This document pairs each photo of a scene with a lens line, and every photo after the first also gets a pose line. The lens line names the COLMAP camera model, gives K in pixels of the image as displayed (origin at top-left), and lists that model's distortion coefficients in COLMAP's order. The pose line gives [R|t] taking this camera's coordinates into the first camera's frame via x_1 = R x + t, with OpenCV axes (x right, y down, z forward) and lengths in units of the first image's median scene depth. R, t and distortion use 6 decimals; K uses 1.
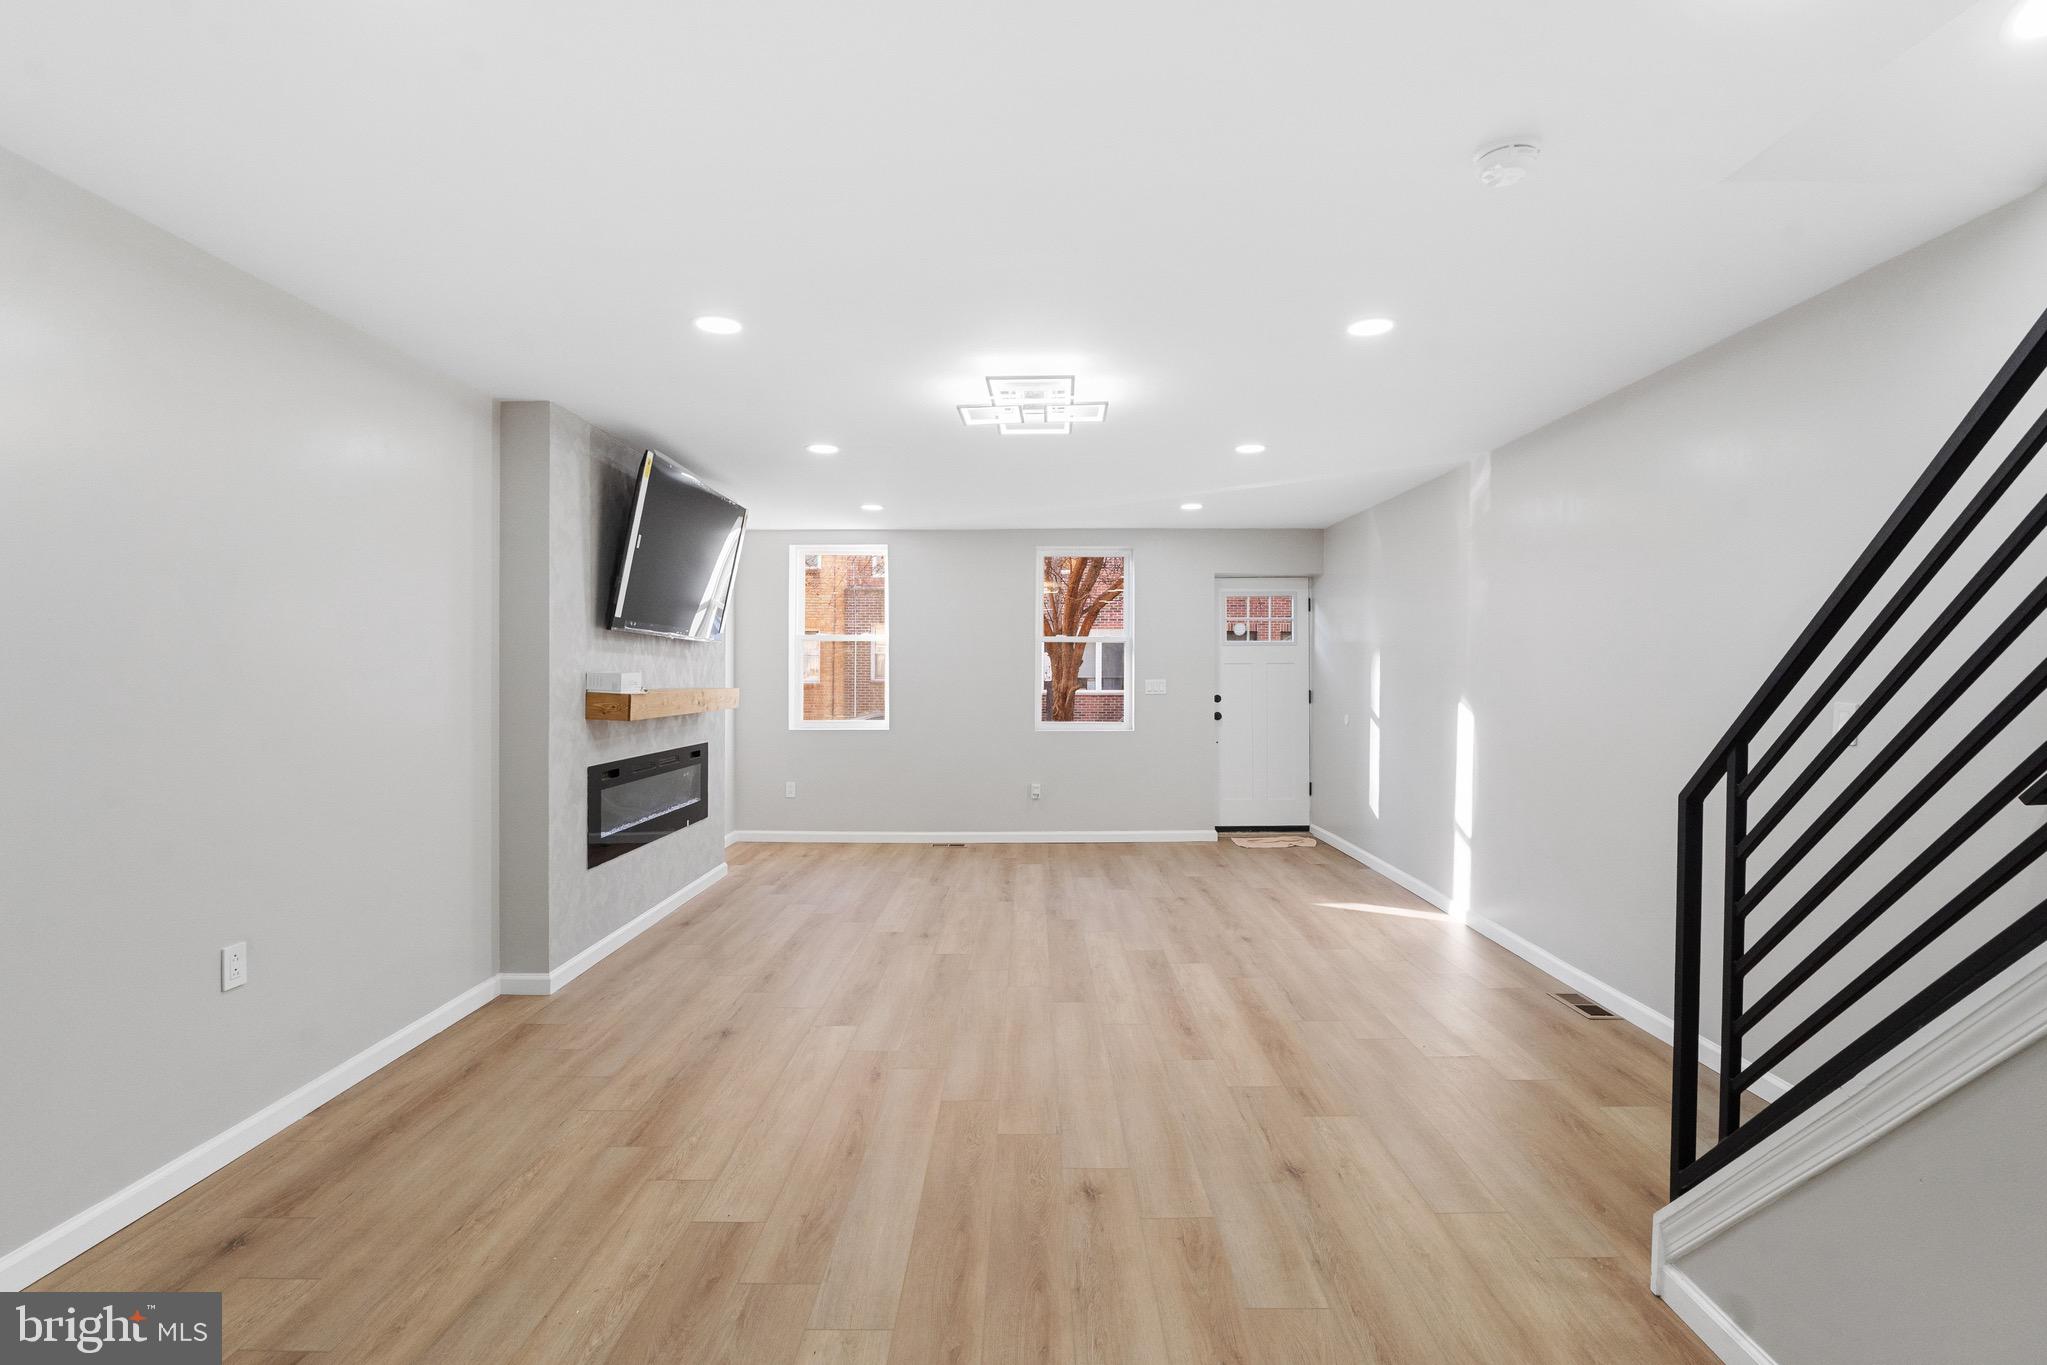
lens RADIAL K [[917.1, 0, 1032.2], [0, 917.1, 688.2], [0, 0, 1]] dist [-0.003482, -0.000281]
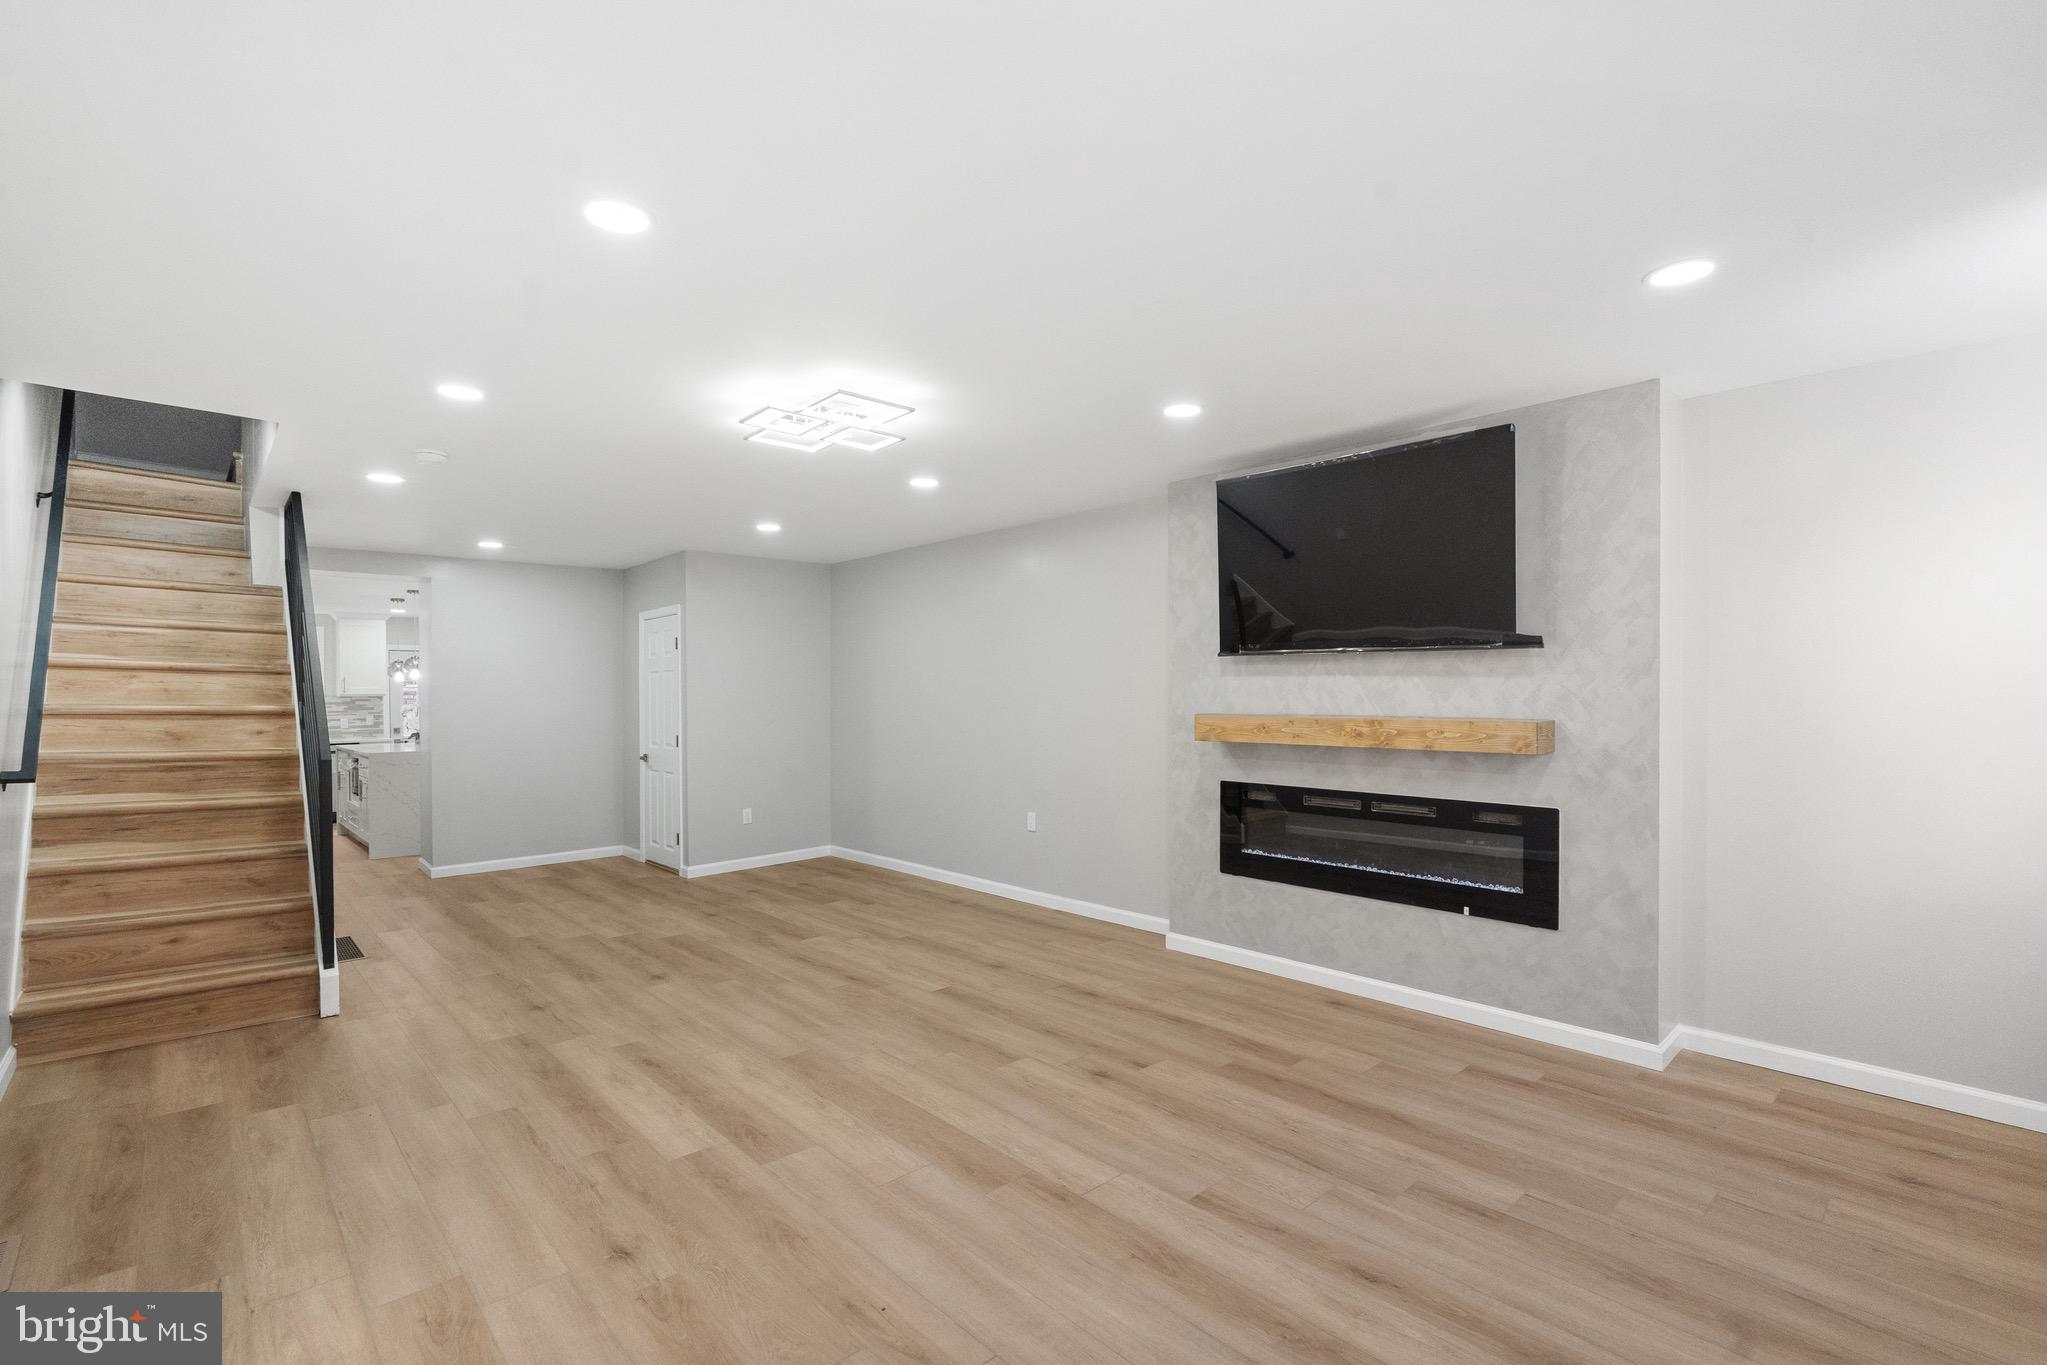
lens RADIAL K [[917.1, 0, 1032.2], [0, 917.1, 688.2], [0, 0, 1]] dist [-0.003482, -0.000281]
pose [[-0.731914, -0.005393, -0.681376, 0.486716], [-0.009352, 0.999954, 0.002132, -0.030326], [0.681333, 0.007933, -0.731931, 1.798892]]
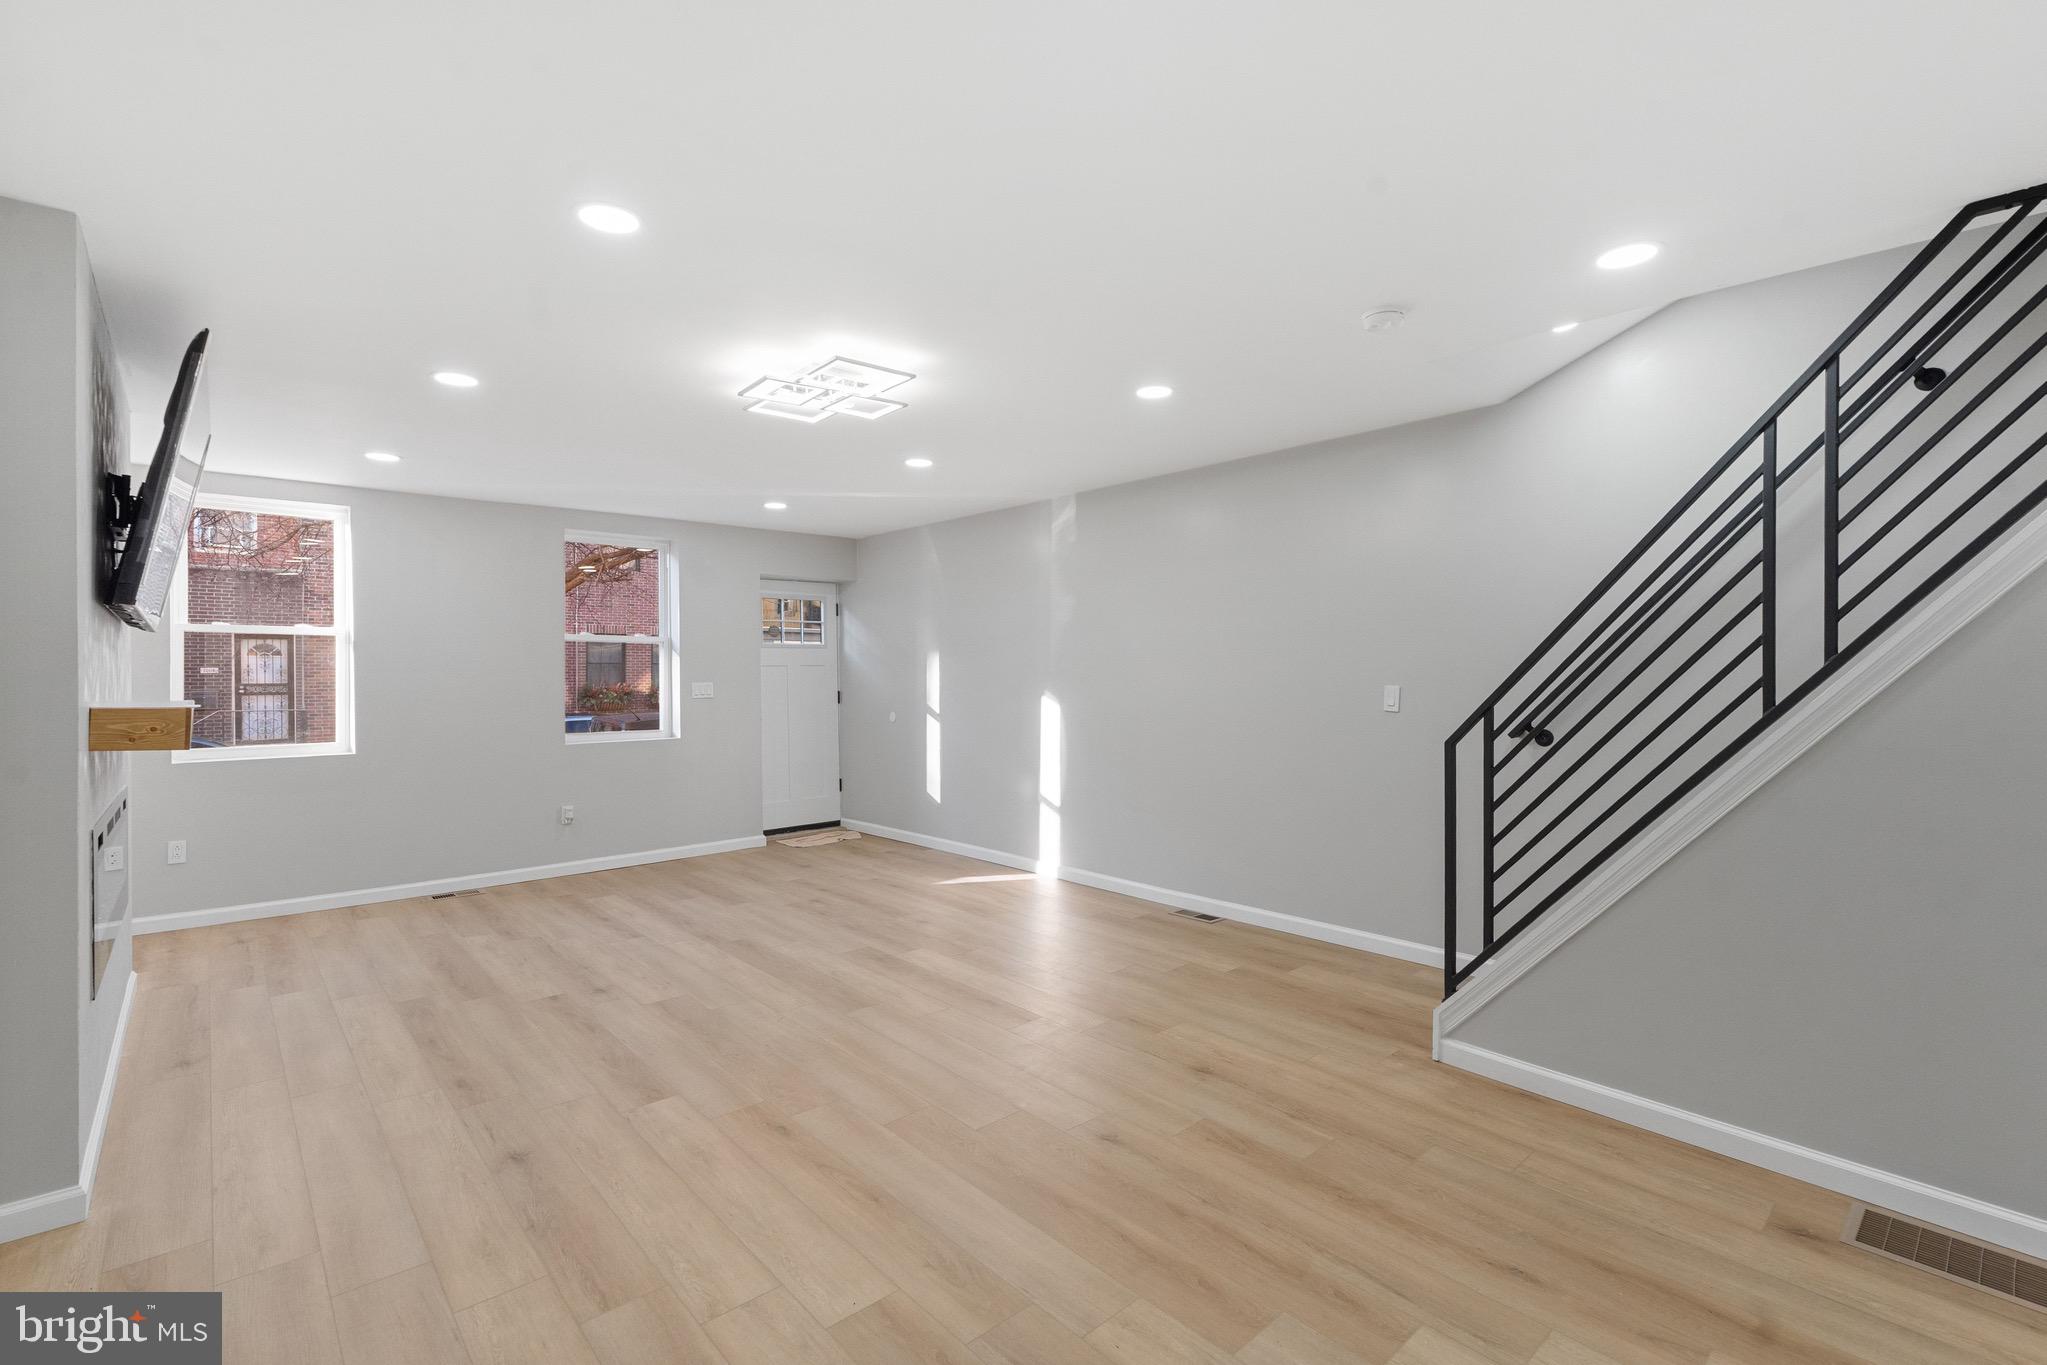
lens RADIAL K [[912.9, 0, 1023.5], [0, 912.9, 682.5], [0, 0, 1]] dist [0.001372, 0.000126]
pose [[0.746557, -0.010737, 0.665234, -0.461066], [0.019093, 0.999804, -0.005290, 0.003732], [-0.665047, 0.016651, 0.746616, 0.150343]]
